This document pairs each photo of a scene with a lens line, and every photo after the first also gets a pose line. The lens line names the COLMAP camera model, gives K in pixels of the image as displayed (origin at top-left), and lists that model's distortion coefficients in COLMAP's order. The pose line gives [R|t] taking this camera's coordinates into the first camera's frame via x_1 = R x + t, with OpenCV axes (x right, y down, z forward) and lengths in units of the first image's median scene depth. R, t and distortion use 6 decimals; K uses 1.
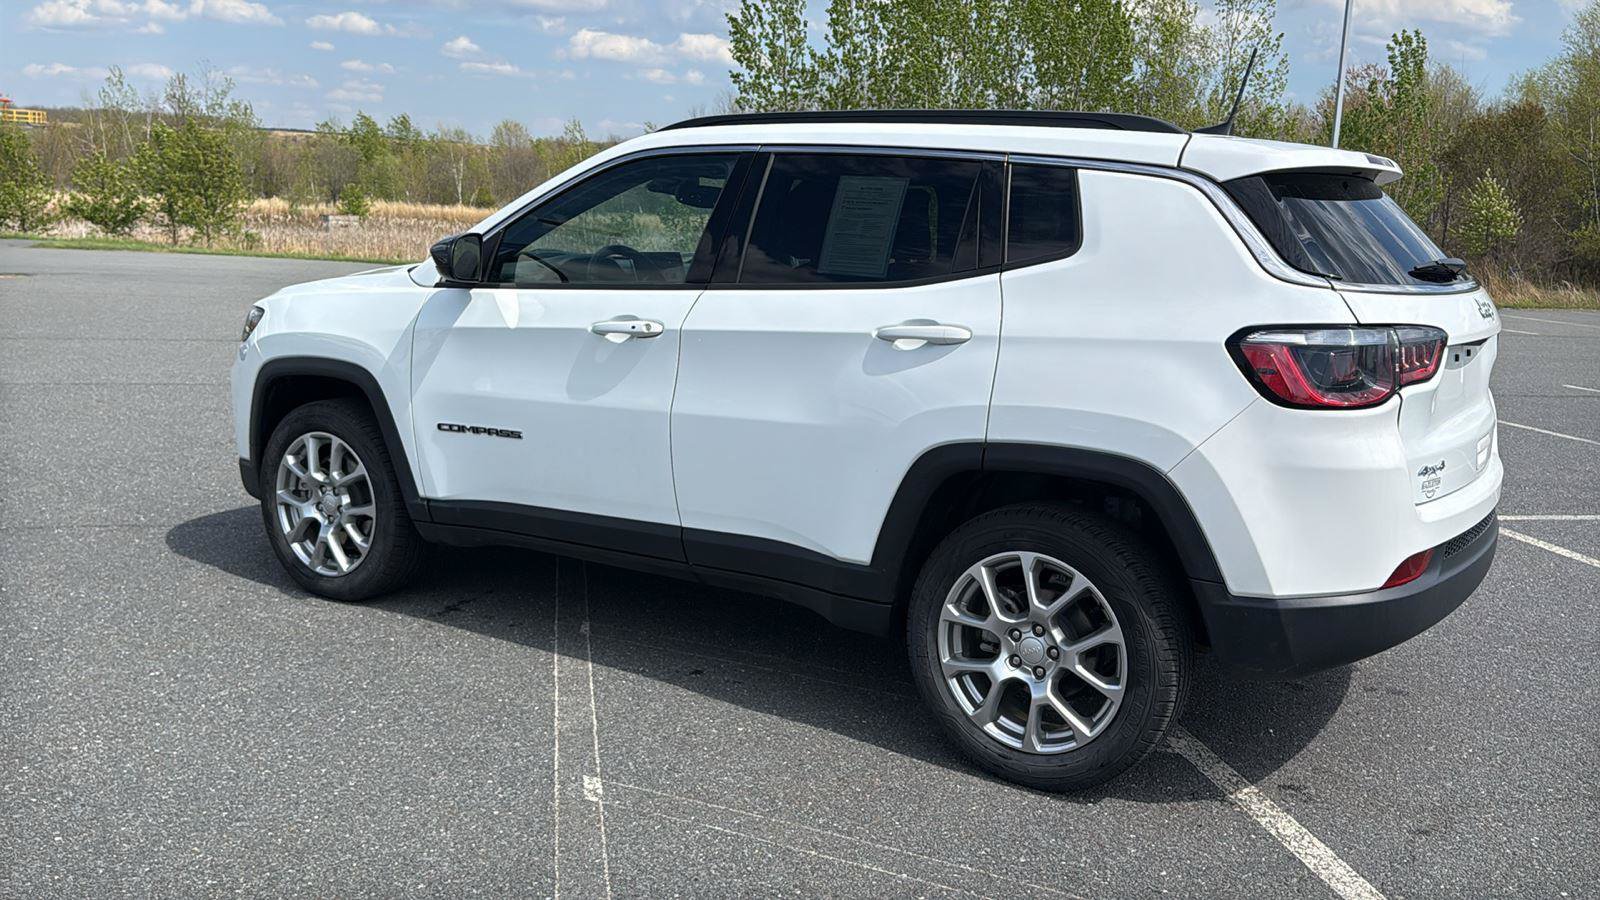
lens RADIAL K [[1323.5, 0, 800.0], [0, 1323.5, 450.0], [0, 0, 1]] dist [0.123398, -0.150026]
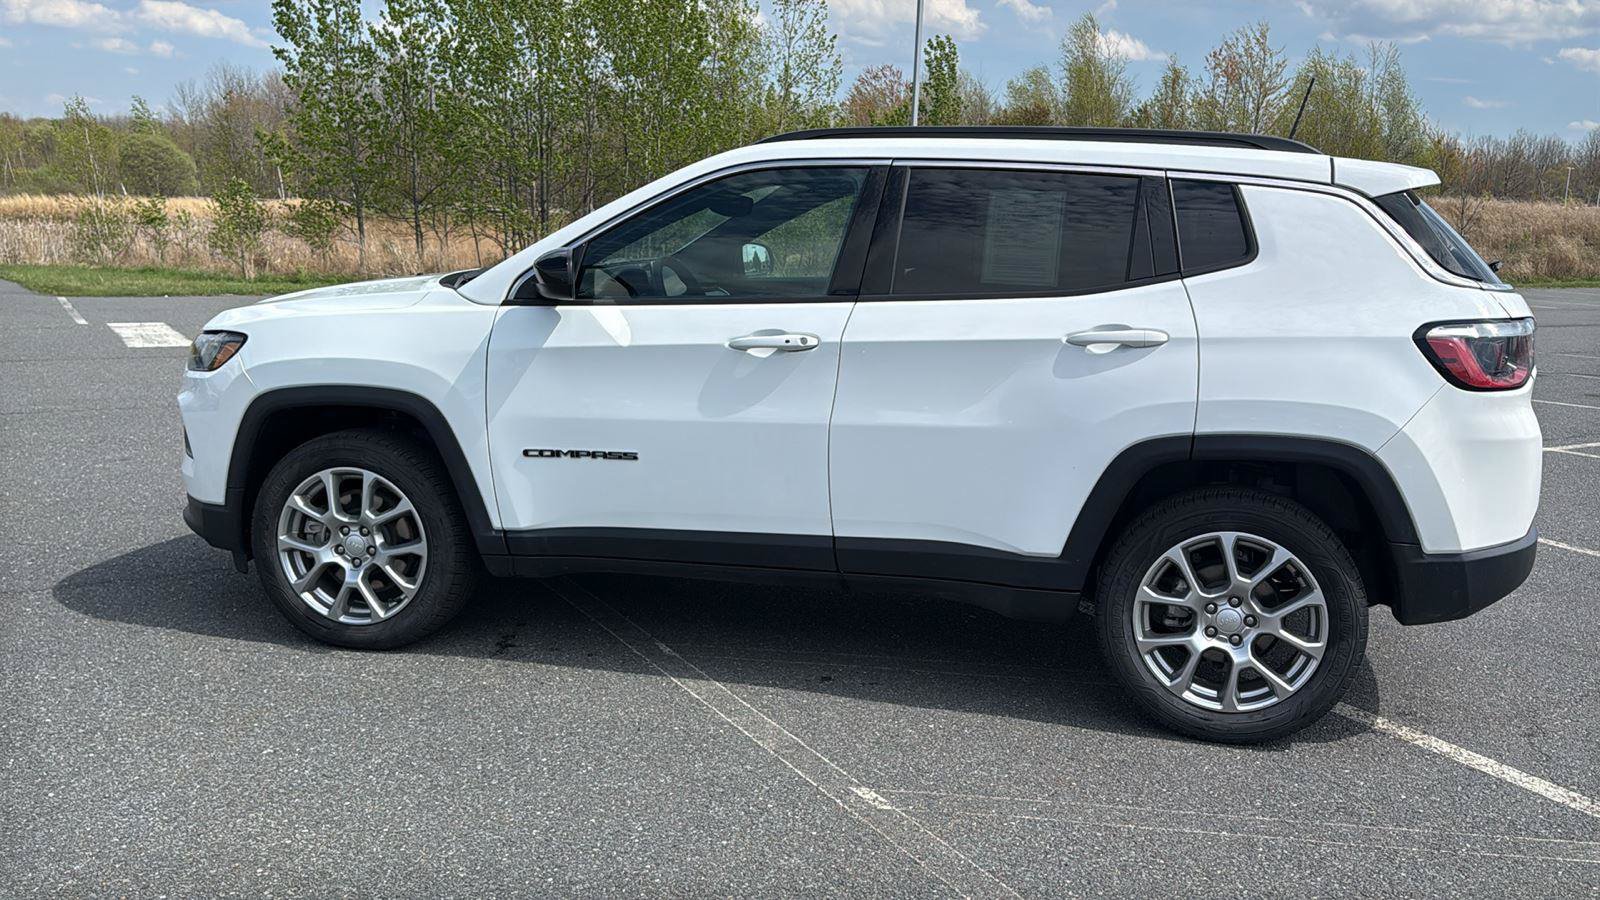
lens RADIAL K [[1335.0, 0, 800.0], [0, 1335.0, 450.0], [0, 0, 1]] dist [0.167692, -0.341573]
pose [[0.945082, -0.062677, 0.320767, -0.483739], [0.060544, 0.998027, 0.016630, -0.029174], [-0.321177, 0.003703, 0.947012, 0.045345]]
